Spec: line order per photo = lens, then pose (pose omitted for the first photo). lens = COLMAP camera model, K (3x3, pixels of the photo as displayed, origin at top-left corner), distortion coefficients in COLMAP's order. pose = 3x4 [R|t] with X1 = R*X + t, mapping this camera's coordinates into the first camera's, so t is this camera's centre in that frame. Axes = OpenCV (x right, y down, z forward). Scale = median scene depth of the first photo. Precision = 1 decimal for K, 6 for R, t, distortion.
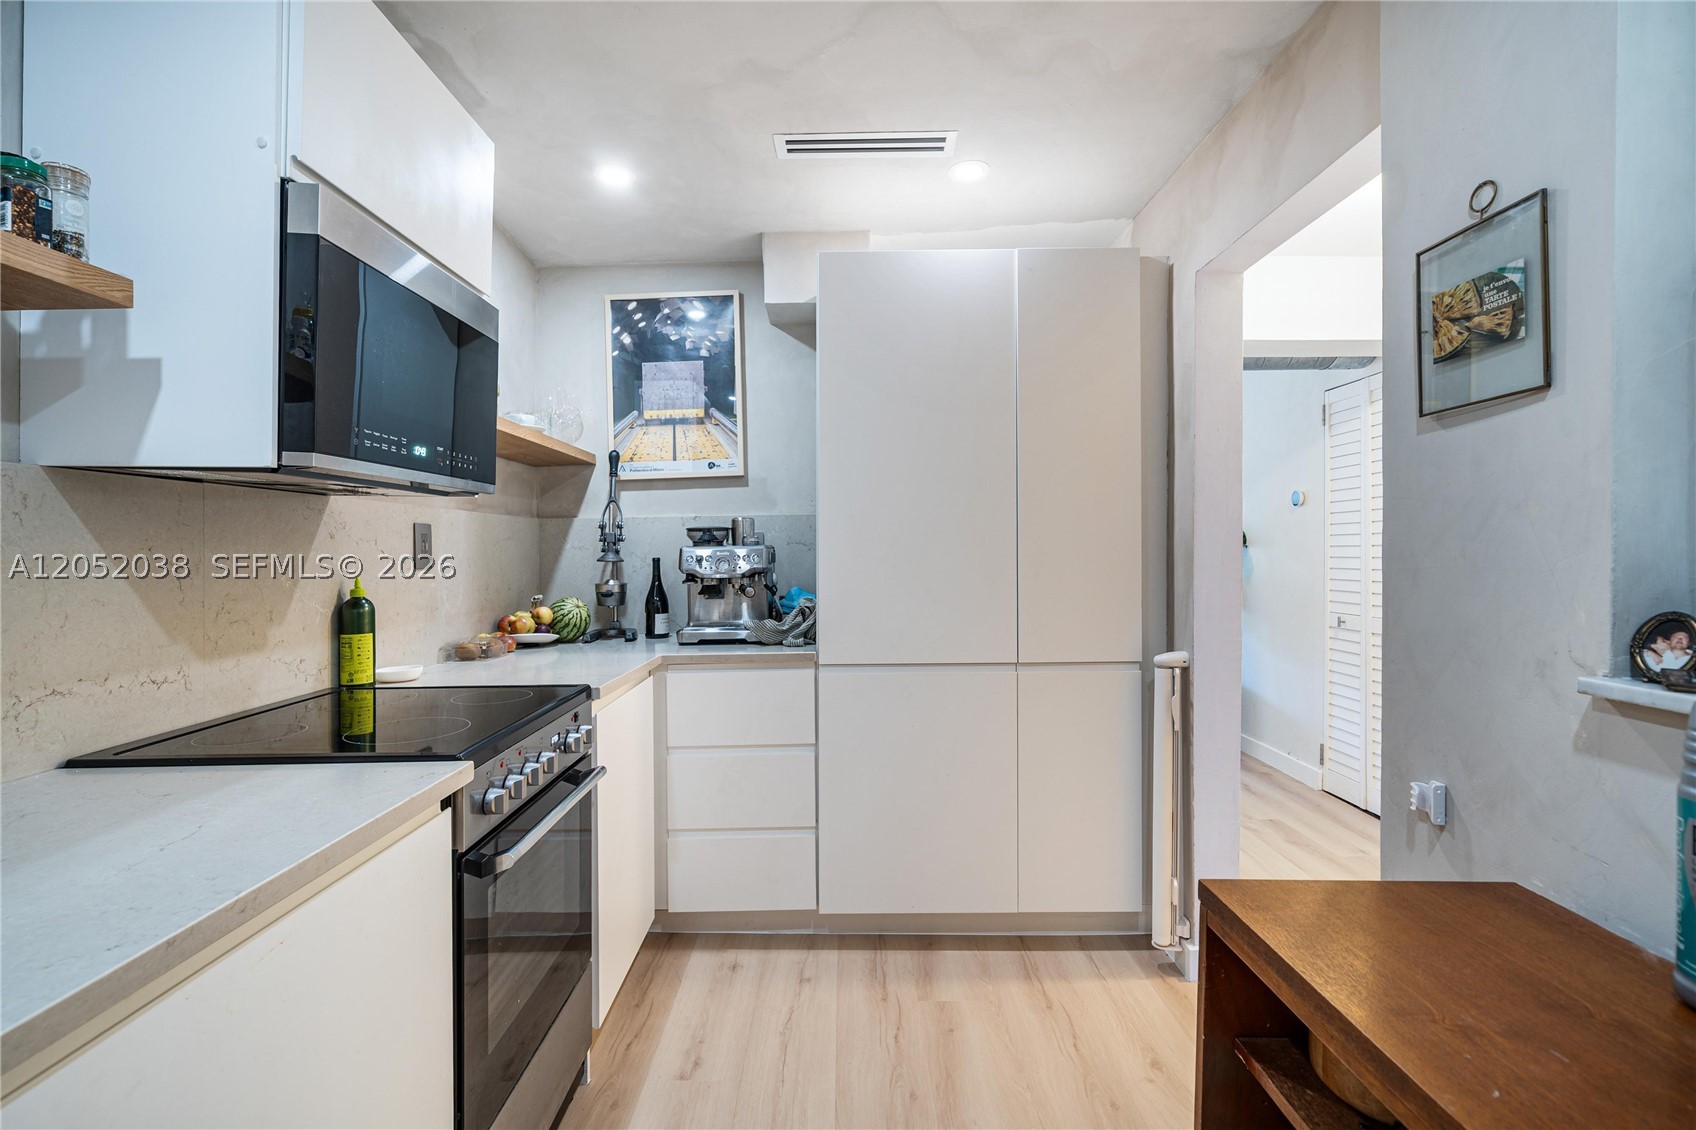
lens RADIAL K [[739.4, 0, 848.0], [0, 739.4, 565.0], [0, 0, 1]] dist [-0.000226, 0.000258]
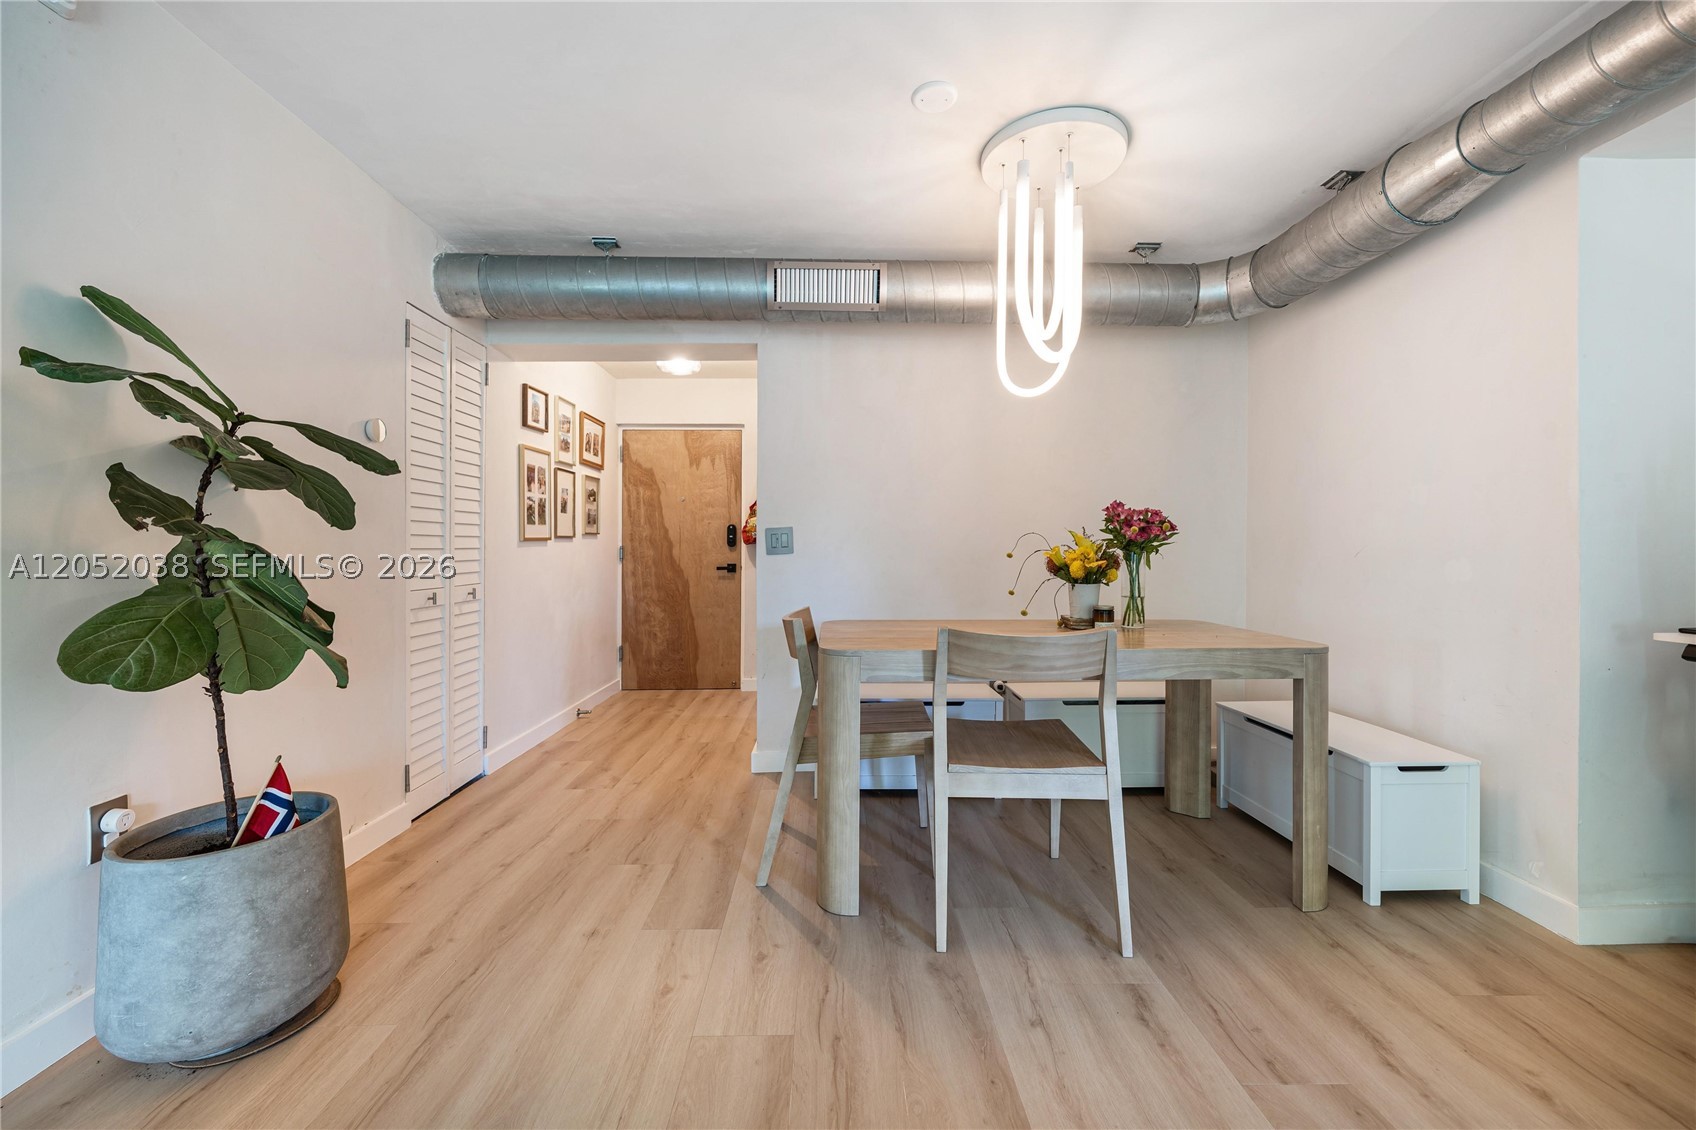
lens RADIAL K [[675.3, 0, 843.1], [0, 675.3, 555.8], [0, 0, 1]] dist [-0.002035, -0.000034]
pose [[-0.999429, 0.005306, -0.033374, 0.217125], [0.004892, 0.999910, 0.012483, 0.021582], [0.033437, 0.012313, -0.999365, 1.725948]]
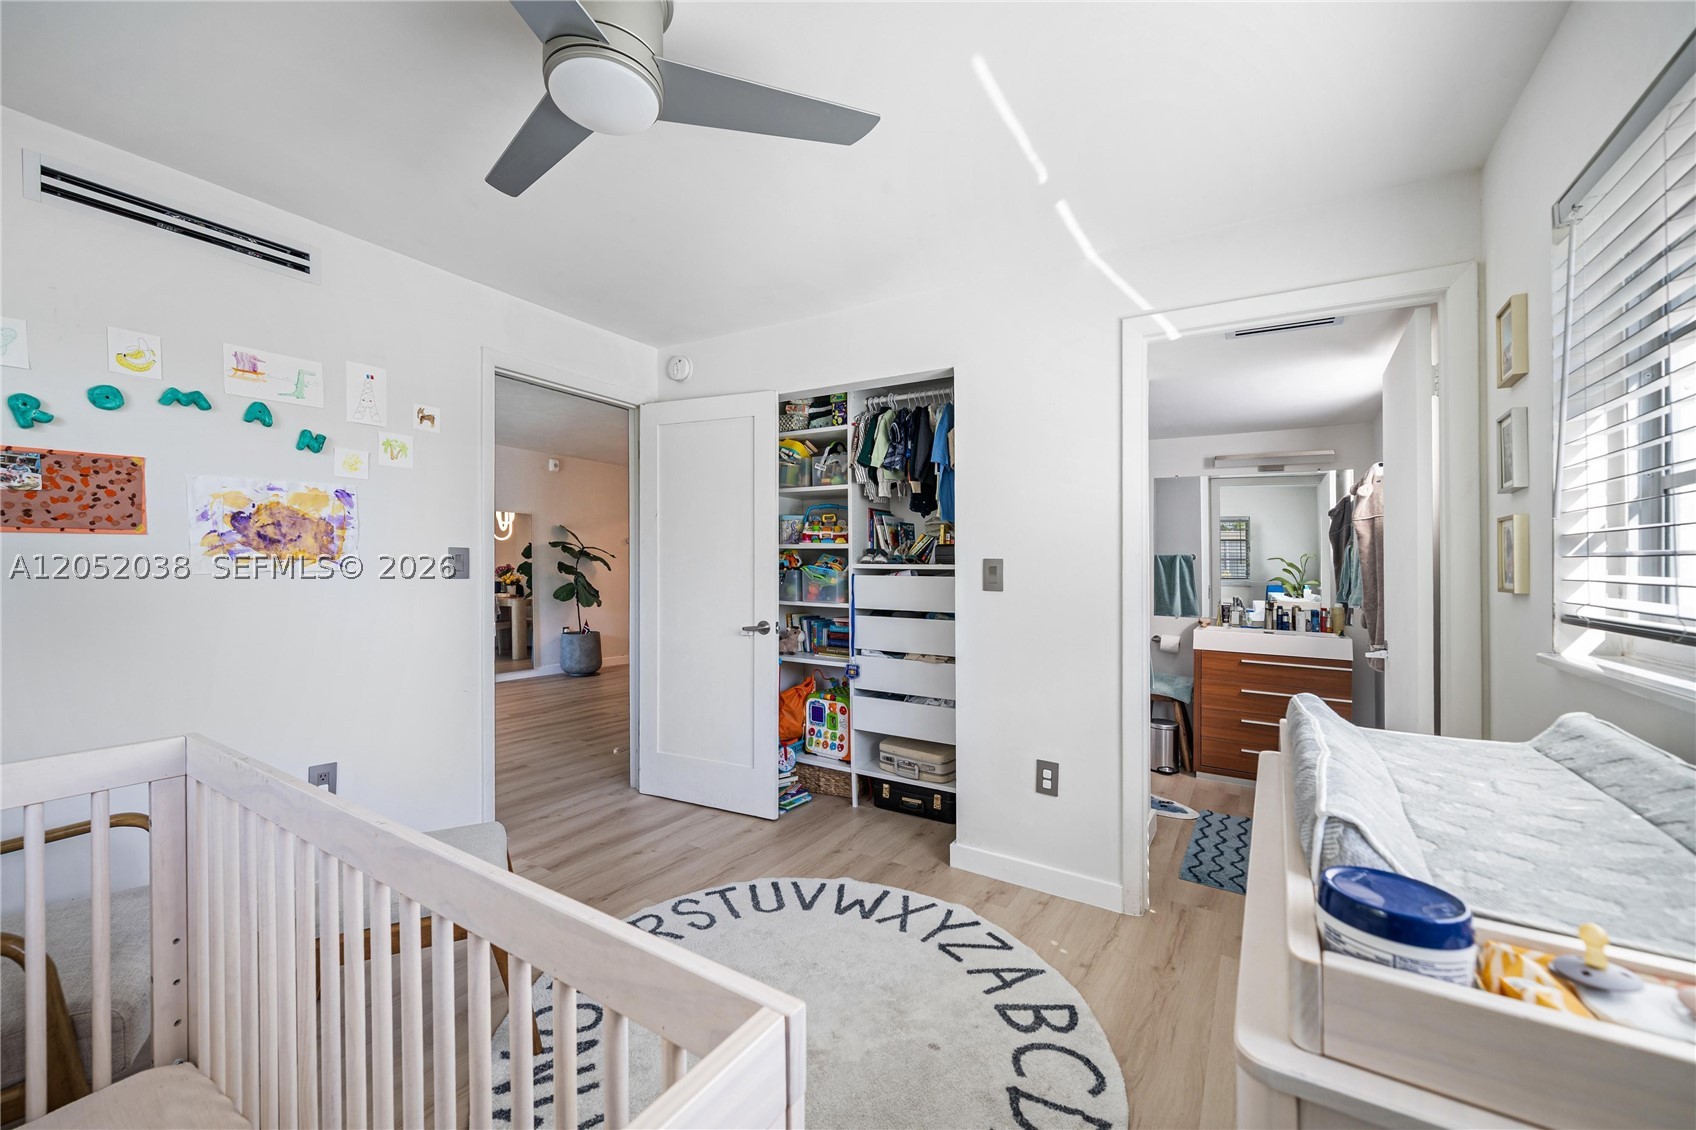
lens RADIAL K [[675.3, 0, 843.1], [0, 675.3, 555.8], [0, 0, 1]] dist [-0.002035, -0.000034]
pose [[-0.848424, 0.003486, 0.529306, -1.111032], [0.002565, 0.999994, -0.002475, -0.031713], [-0.529311, -0.000742, -0.848428, 2.572082]]
